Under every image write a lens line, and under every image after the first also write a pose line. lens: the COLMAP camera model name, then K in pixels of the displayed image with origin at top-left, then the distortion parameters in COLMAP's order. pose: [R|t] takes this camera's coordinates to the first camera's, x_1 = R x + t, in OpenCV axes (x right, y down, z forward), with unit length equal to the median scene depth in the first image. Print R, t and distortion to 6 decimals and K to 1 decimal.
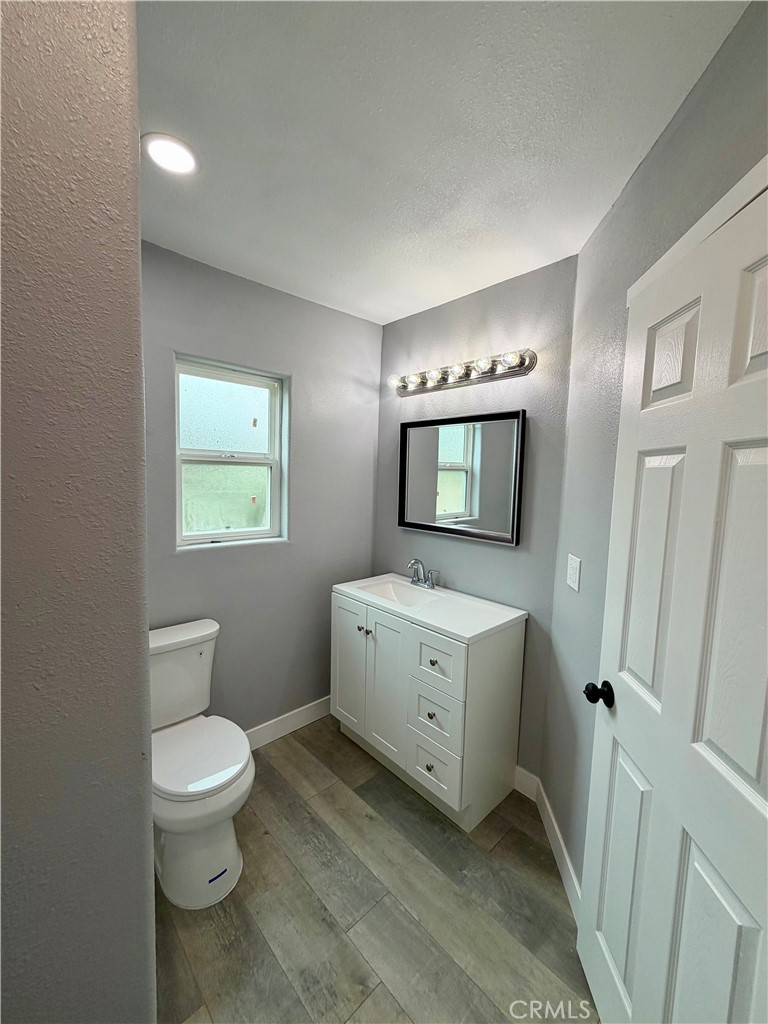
lens RADIAL K [[408.4, 0, 385.5], [0, 408.4, 510.6], [0, 0, 1]] dist [-0.000013, 0.000272]
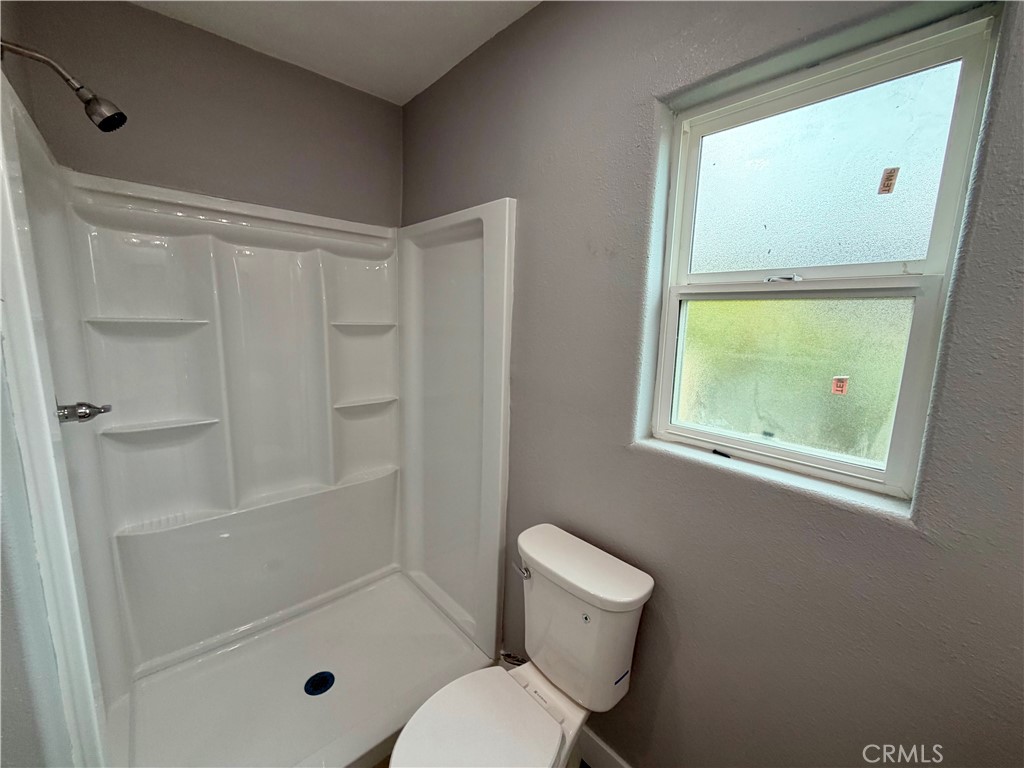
lens RADIAL K [[408.4, 0, 512.0], [0, 408.4, 387.2], [0, 0, 1]] dist [-0.000013, 0.000272]
pose [[-0.002944, 0.133088, -0.991100, 0.074946], [-0.115758, 0.984396, 0.132531, -0.039716], [0.993273, 0.115118, 0.012507, 0.676750]]
